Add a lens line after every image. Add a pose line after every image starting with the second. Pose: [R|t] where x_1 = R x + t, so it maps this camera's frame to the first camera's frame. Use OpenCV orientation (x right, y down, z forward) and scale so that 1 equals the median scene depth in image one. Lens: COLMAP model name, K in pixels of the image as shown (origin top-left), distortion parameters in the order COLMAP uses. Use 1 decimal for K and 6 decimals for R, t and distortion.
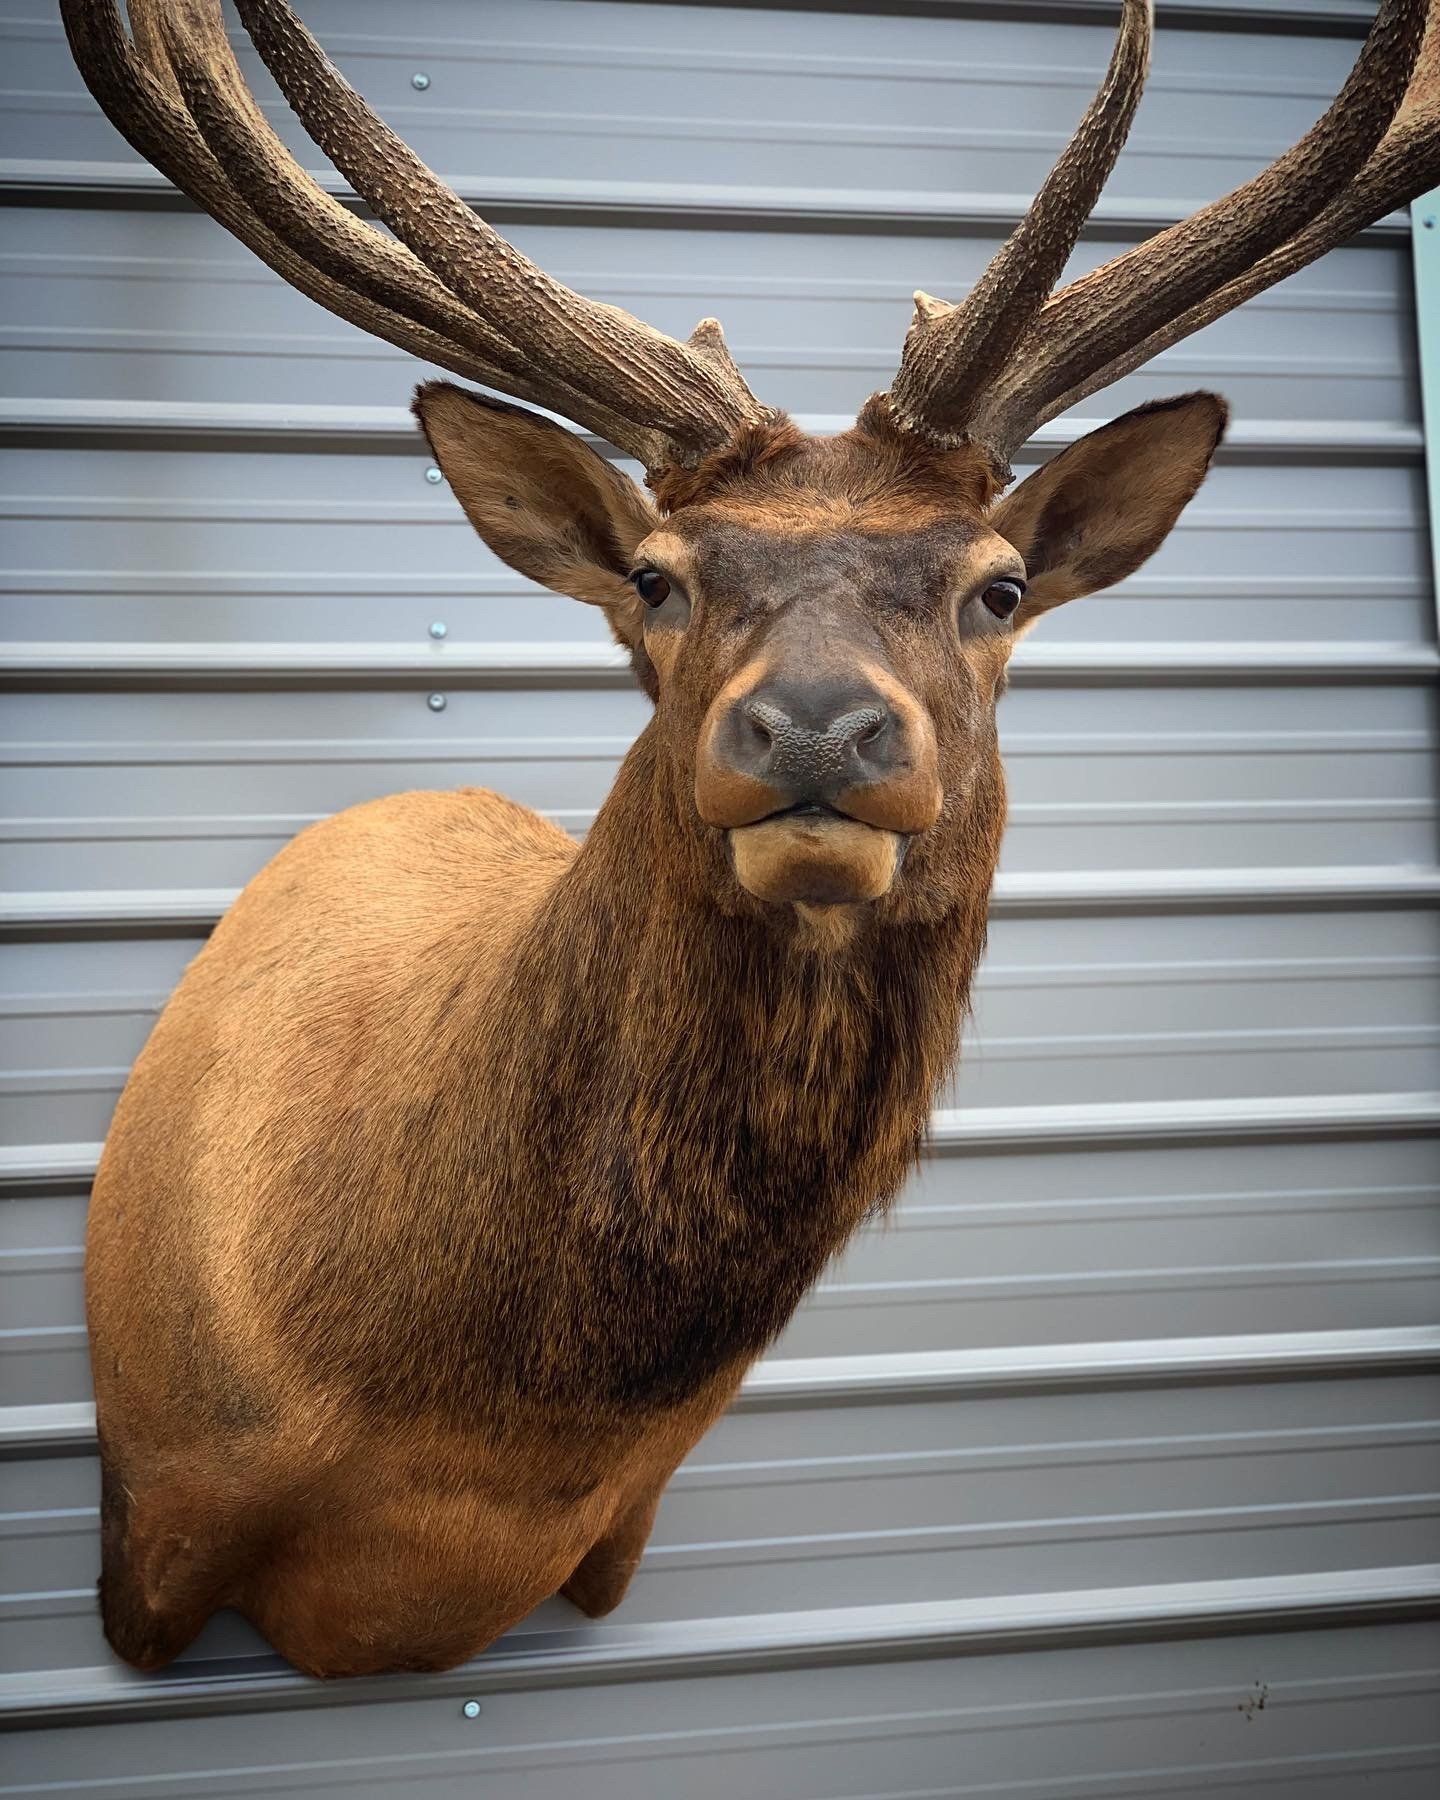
lens RADIAL K [[2984.9, 0, 720.0], [0, 2984.9, 900.0], [0, 0, 1]] dist [0.088195, -0.109422]
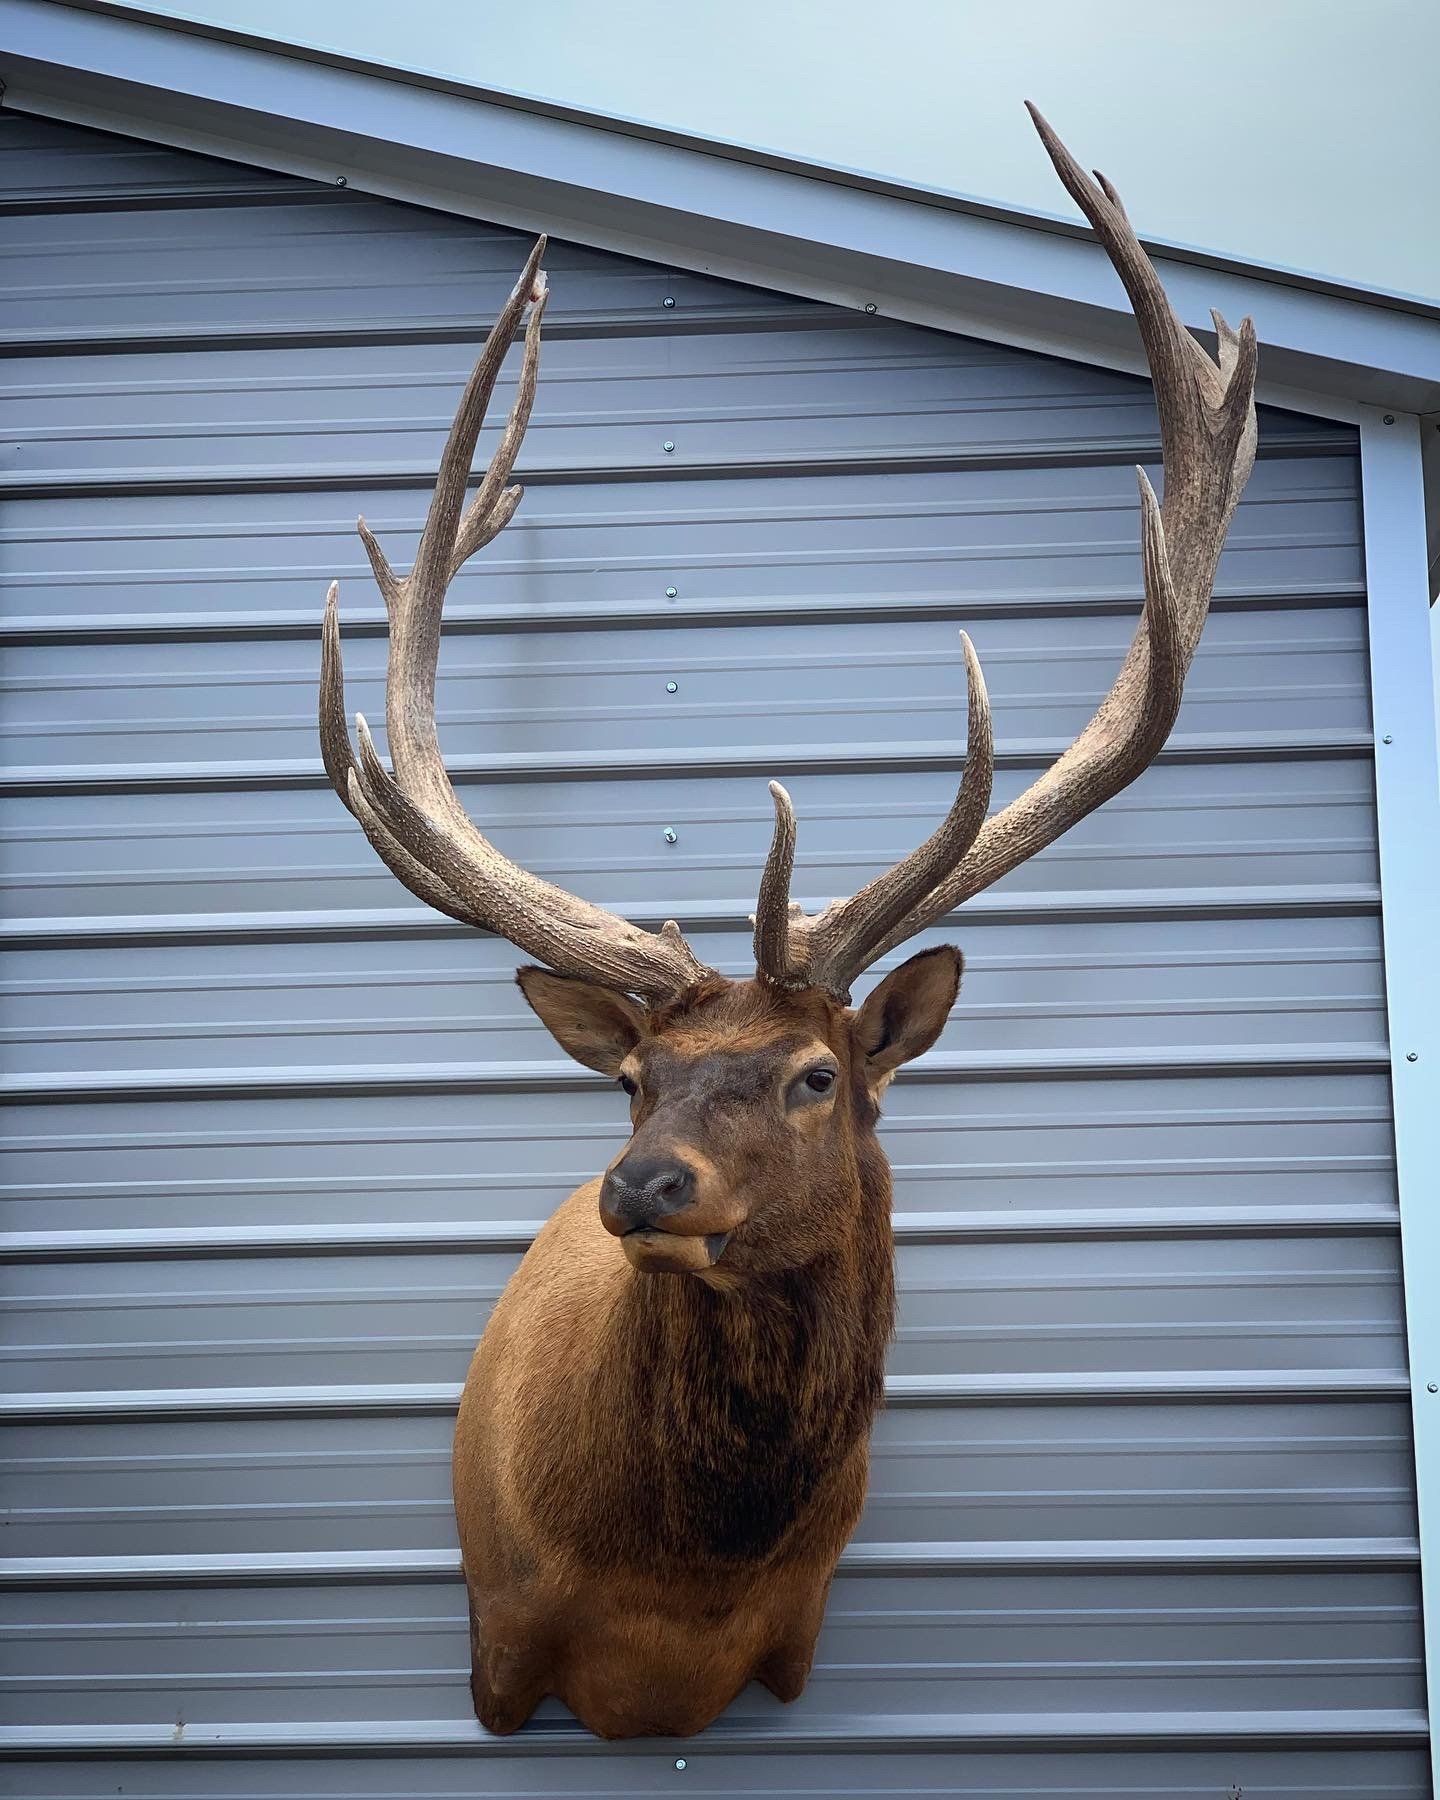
lens RADIAL K [[3111.5, 0, 671.2], [0, 3111.5, 898.3], [0, 0, 1]] dist [-0.071947, 1.652300]
pose [[0.956938, -0.075808, -0.280220, 0.490936], [0.060311, 0.996156, -0.063529, -0.090006], [0.283958, 0.043893, 0.957831, -0.711973]]
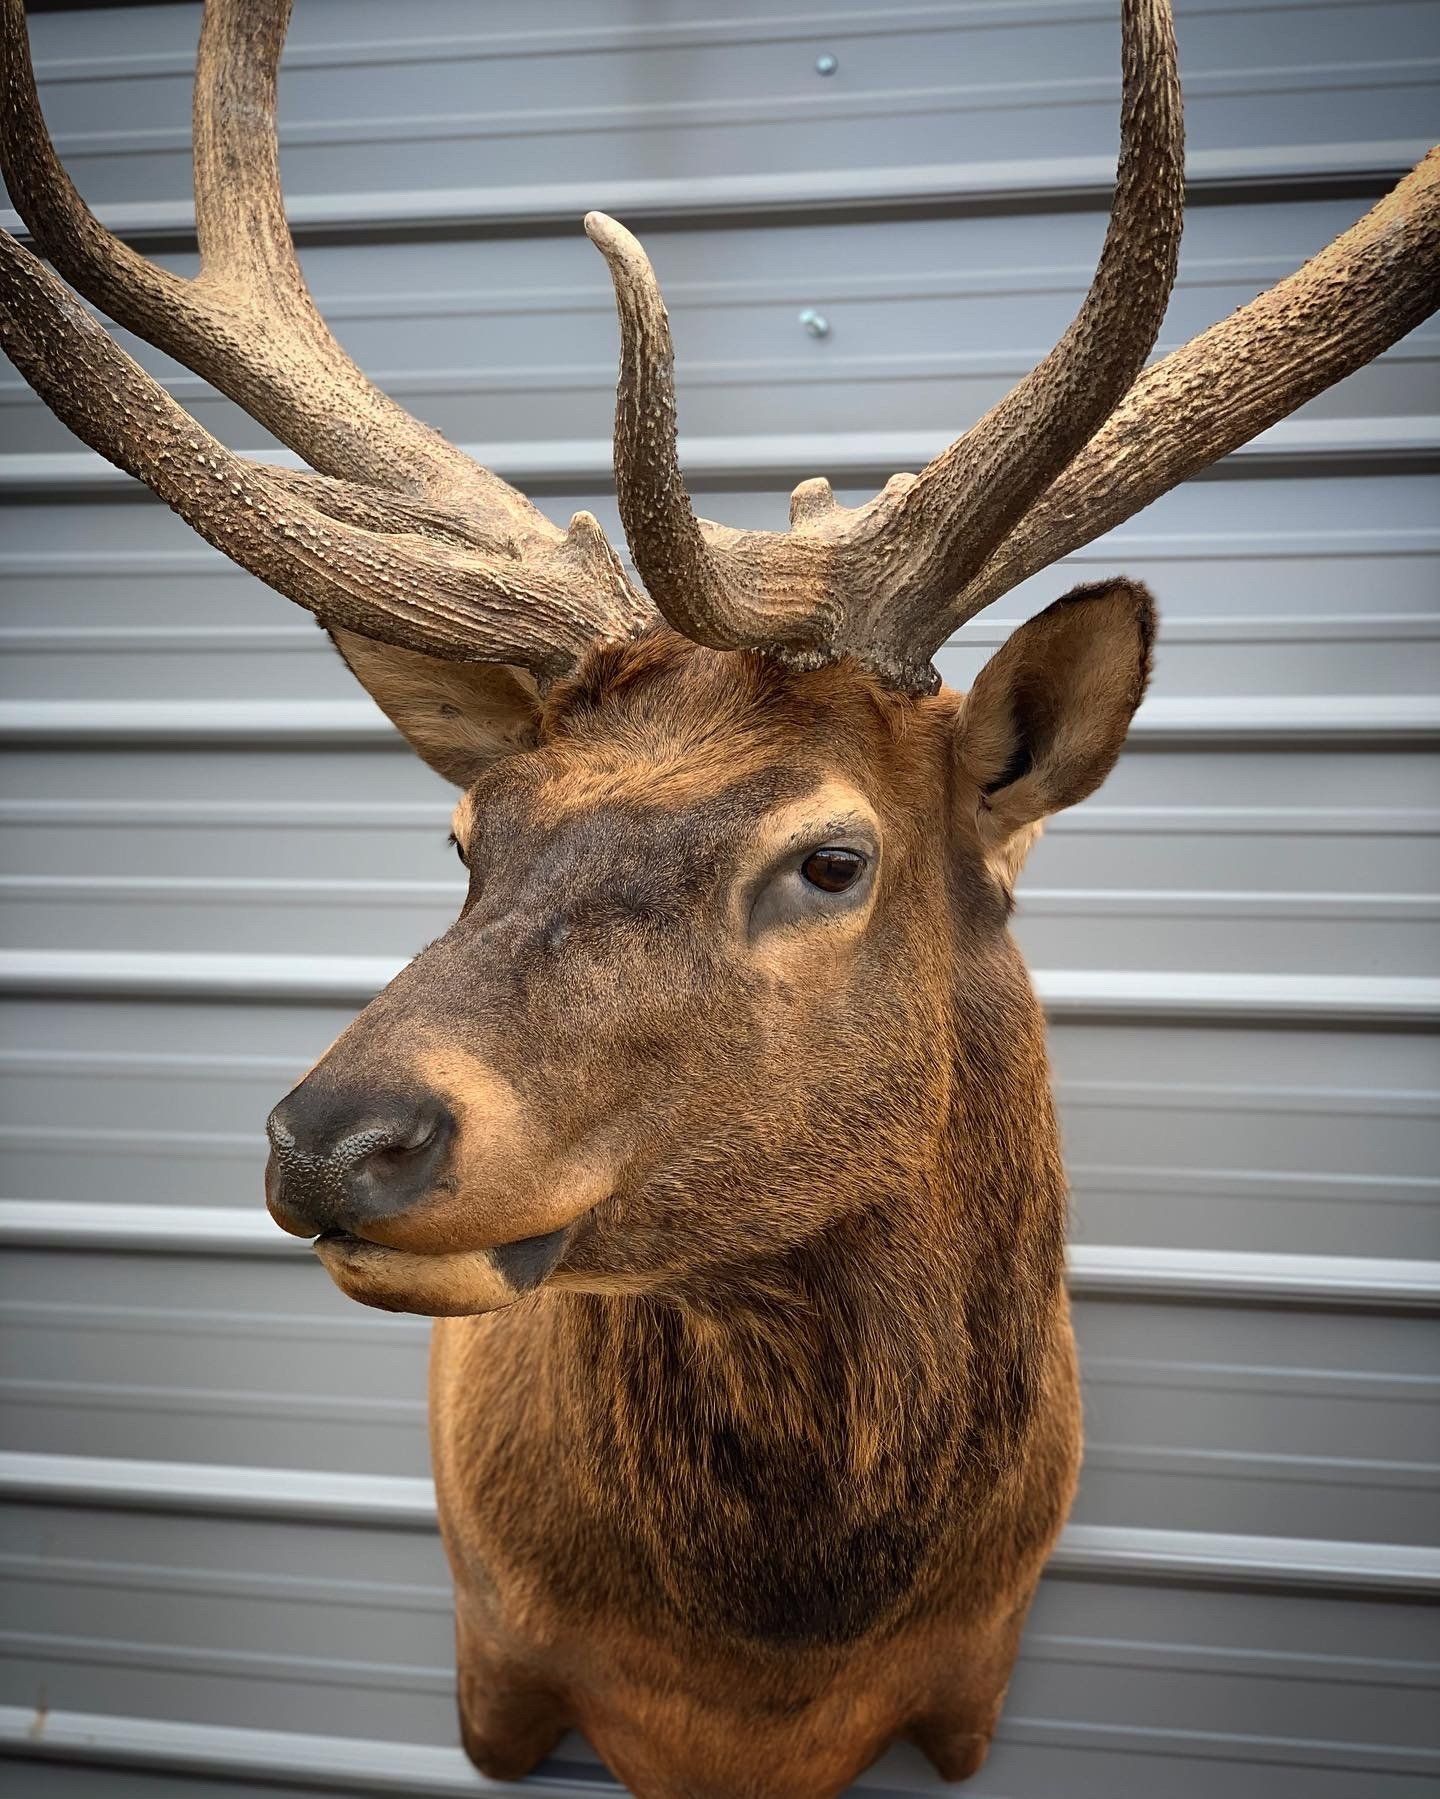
lens RADIAL K [[2977.8, 0, 699.8], [0, 2977.8, 844.7], [0, 0, 1]] dist [0.019213, 0.309358]
pose [[0.886600, -0.000814, -0.462536, 0.408126], [0.046555, 0.995077, 0.087487, -0.167804], [0.460188, -0.099099, 0.882273, 0.249049]]
